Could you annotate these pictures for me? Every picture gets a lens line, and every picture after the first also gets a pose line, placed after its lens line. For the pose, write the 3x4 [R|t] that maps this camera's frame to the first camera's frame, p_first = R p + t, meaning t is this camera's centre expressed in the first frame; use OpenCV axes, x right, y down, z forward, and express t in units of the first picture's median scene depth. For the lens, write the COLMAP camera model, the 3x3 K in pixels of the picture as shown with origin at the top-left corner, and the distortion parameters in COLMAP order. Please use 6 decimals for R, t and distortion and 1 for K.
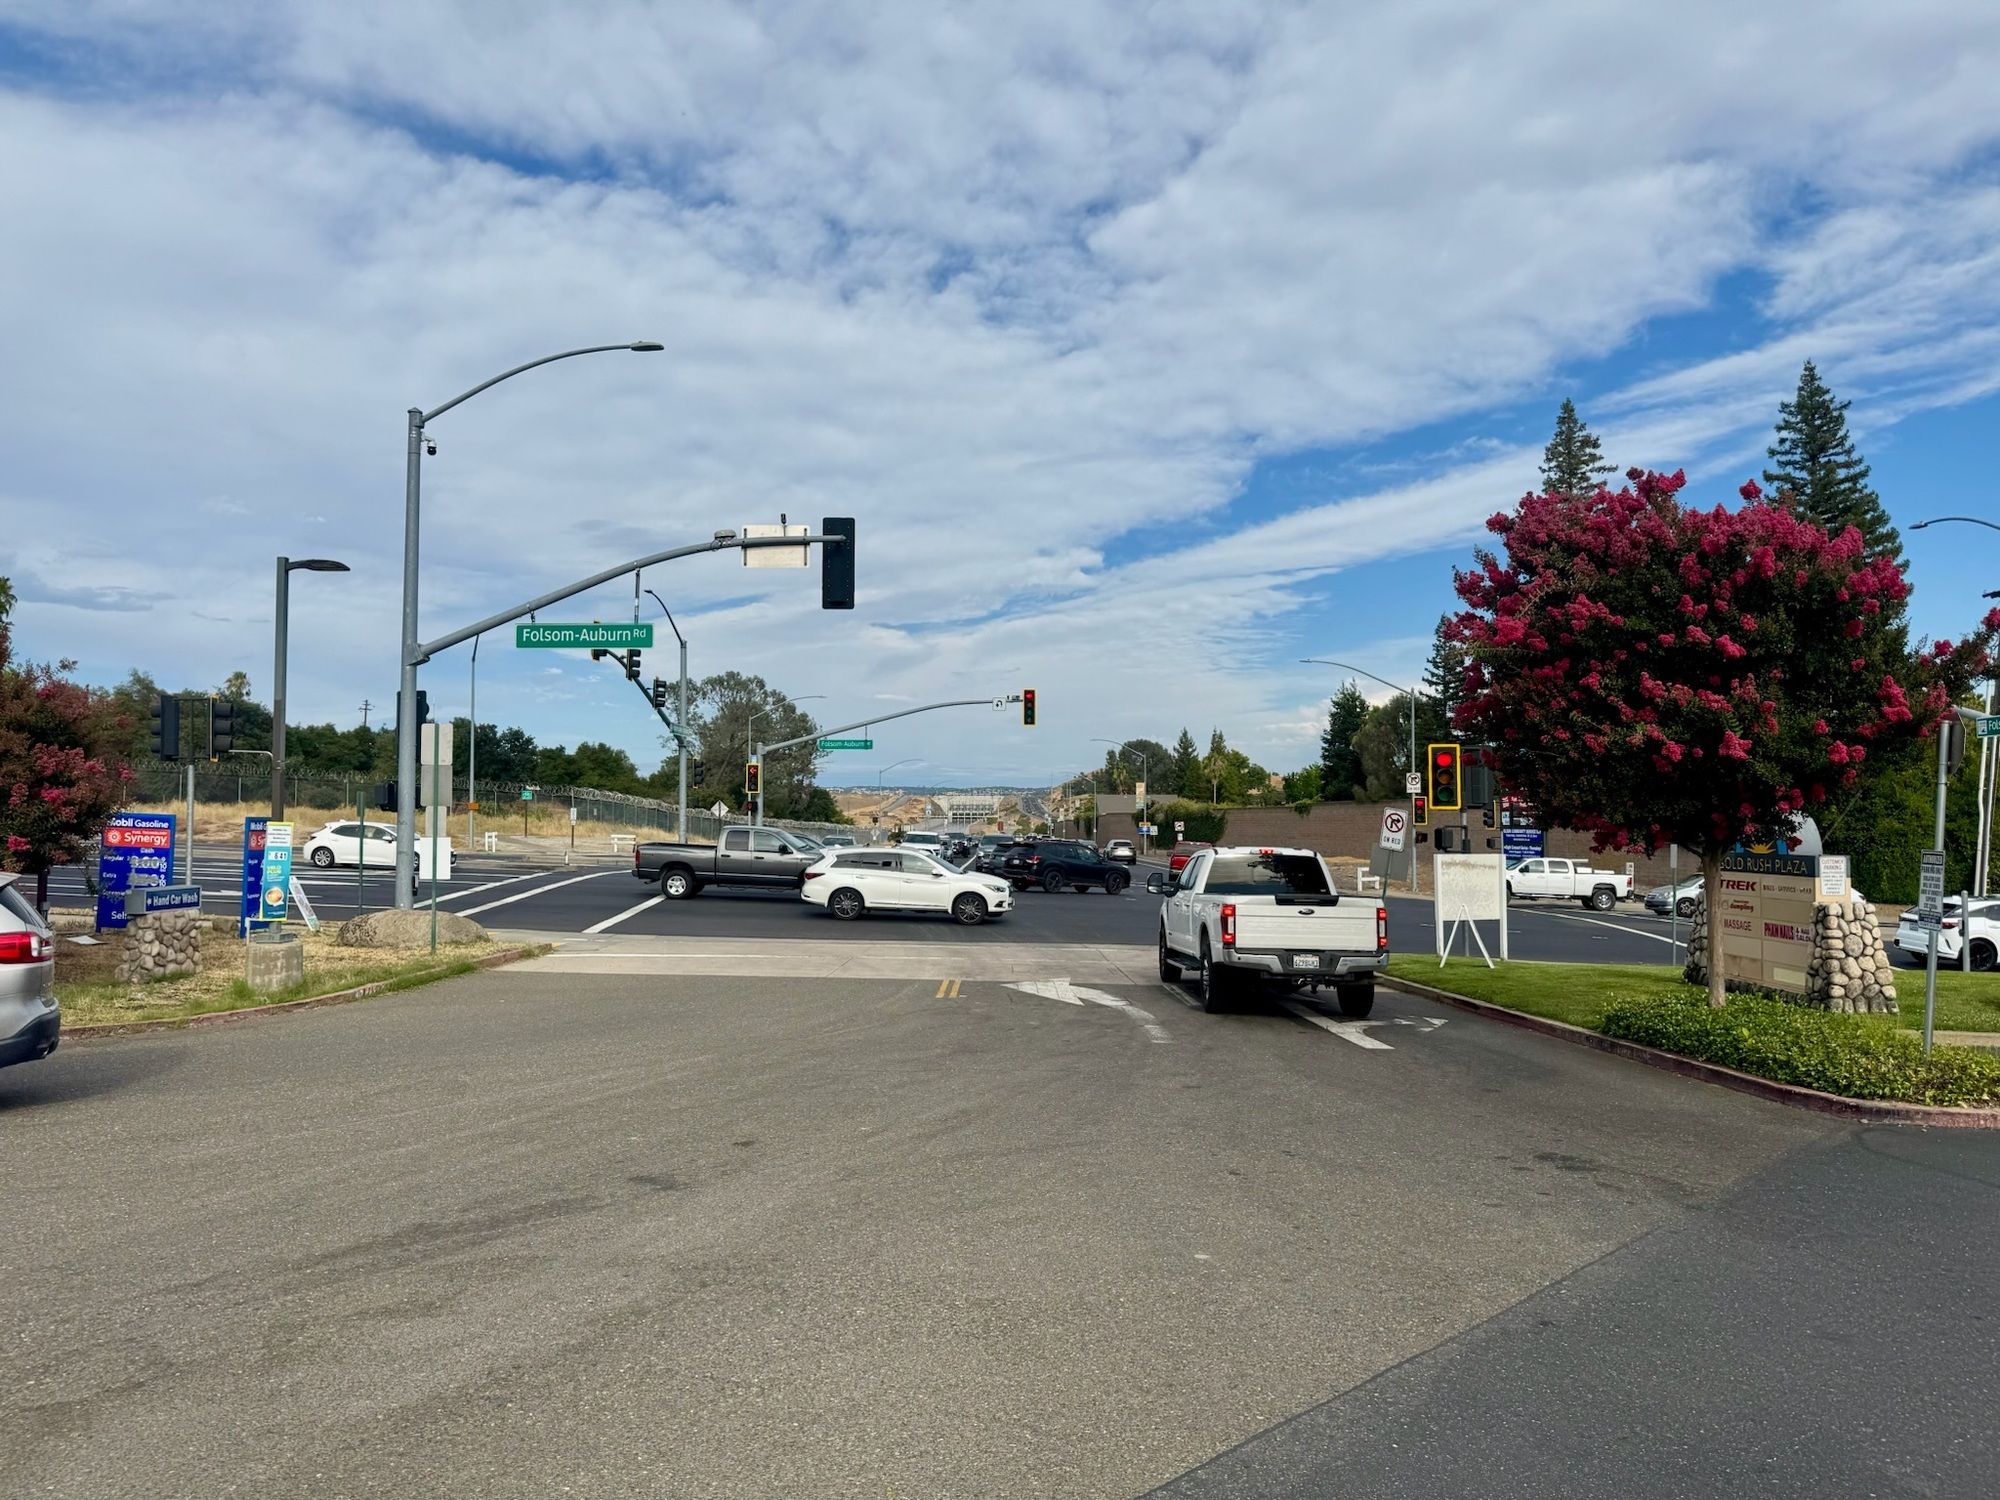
lens RADIAL K [[1423.4, 0, 1000.0], [0, 1423.4, 750.0], [0, 0, 1]] dist [0.064792, -0.000171]
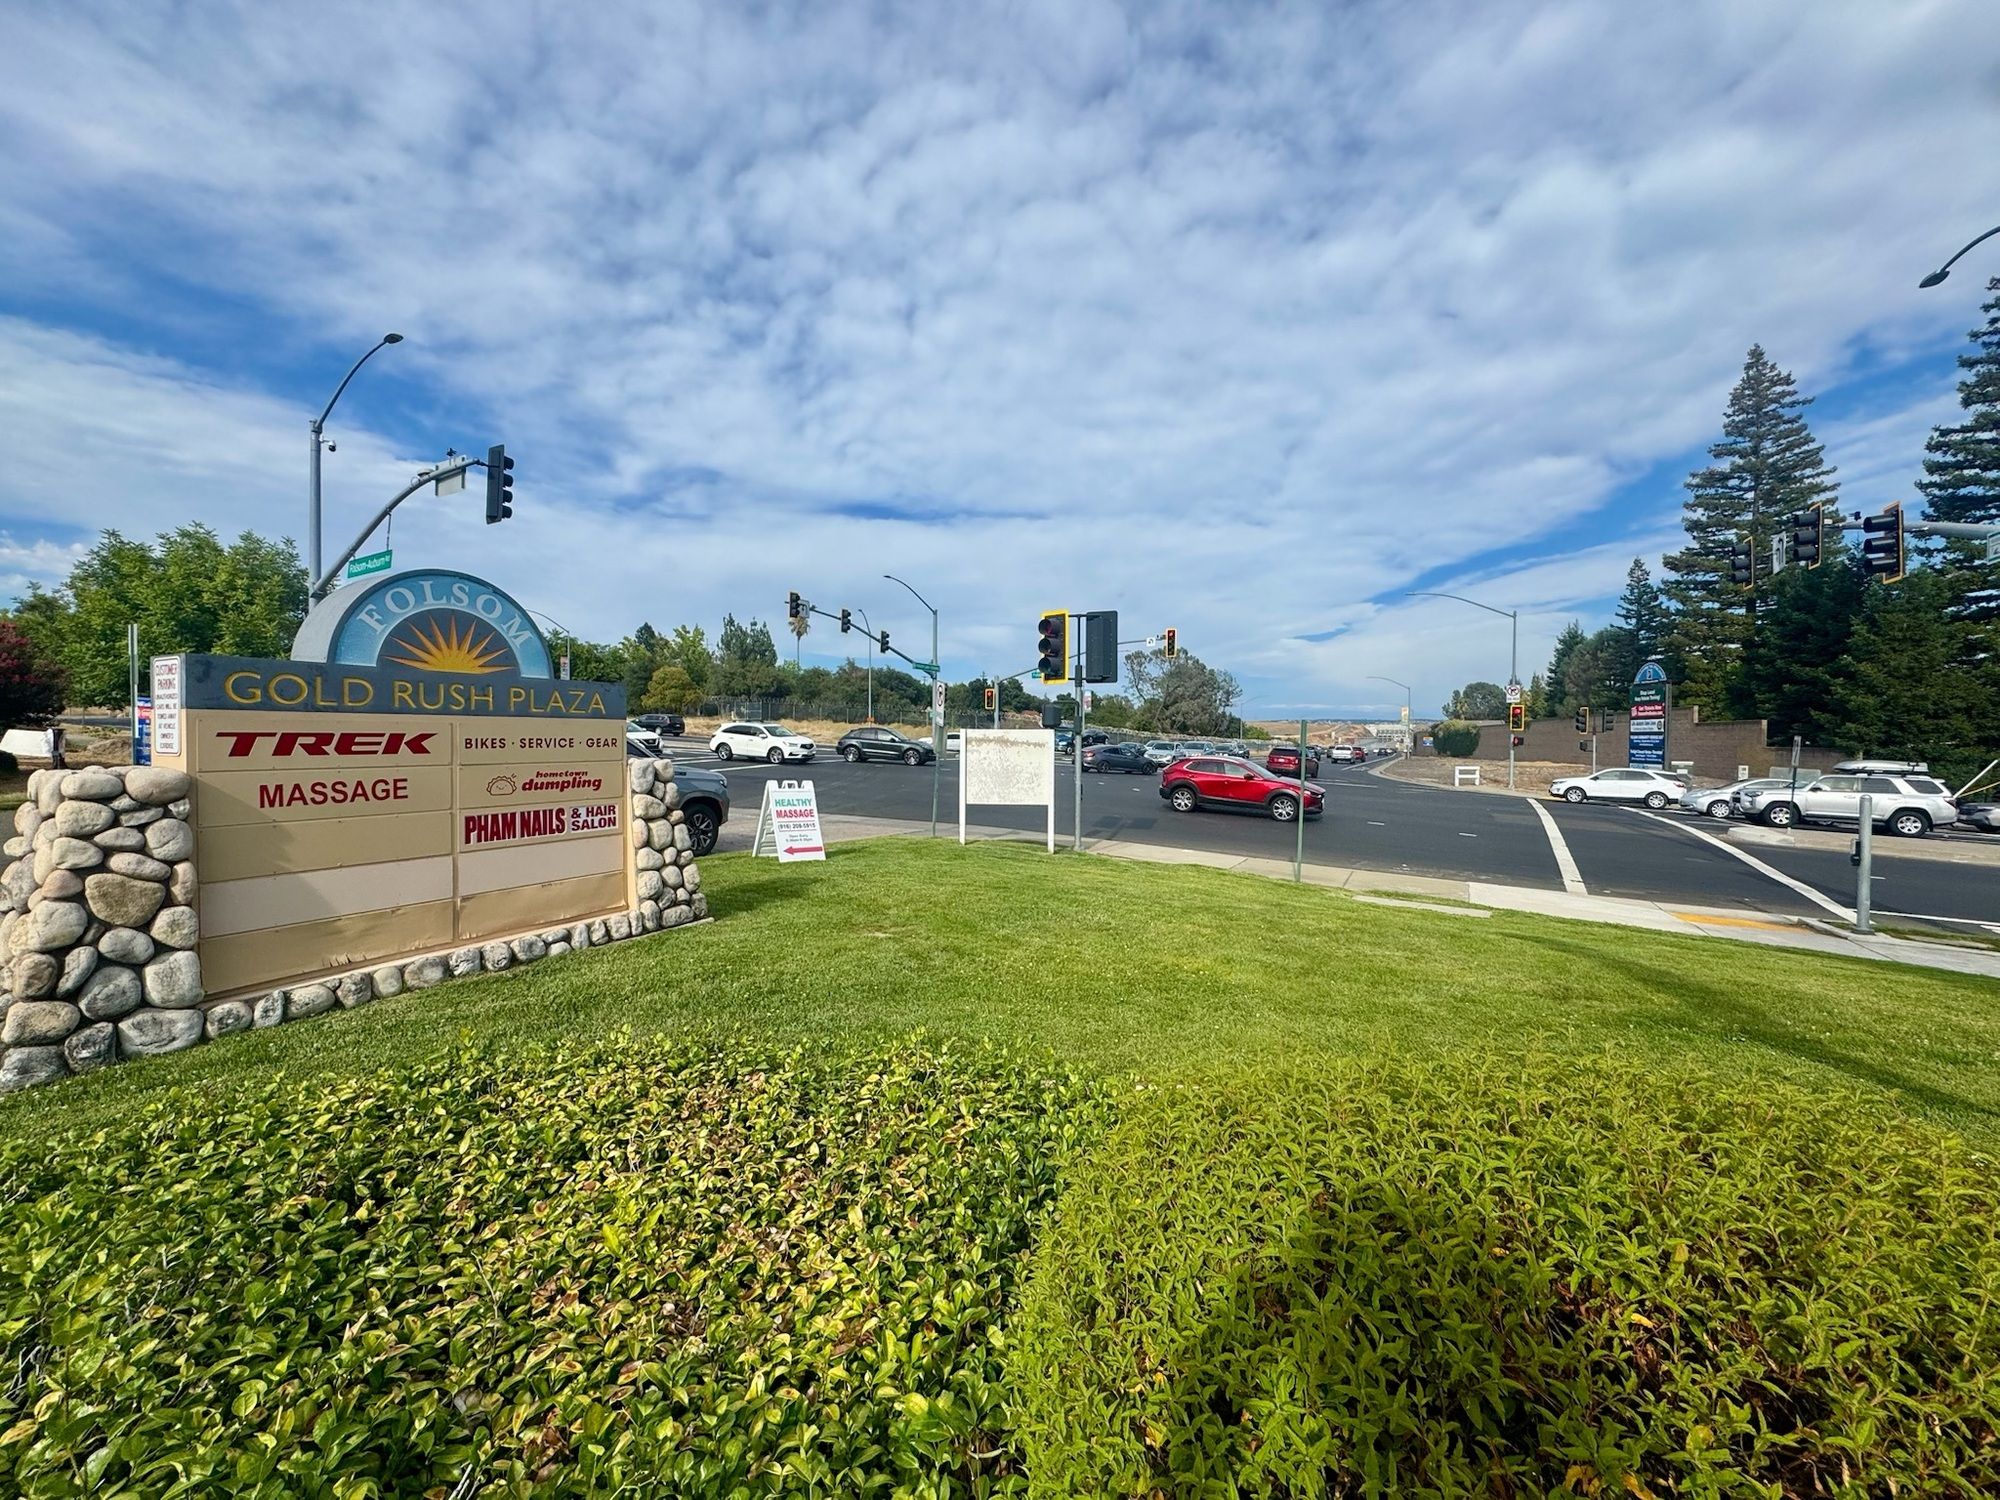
lens RADIAL K [[807.7, 0, 1000.0], [0, 807.7, 750.0], [0, 0, 1]] dist [-0.000319, -0.000034]
pose [[0.885138, 0.011594, -0.465184, 0.174007], [0.017349, 0.998172, 0.057889, 0.017637], [0.465005, -0.059311, 0.883319, 0.175088]]
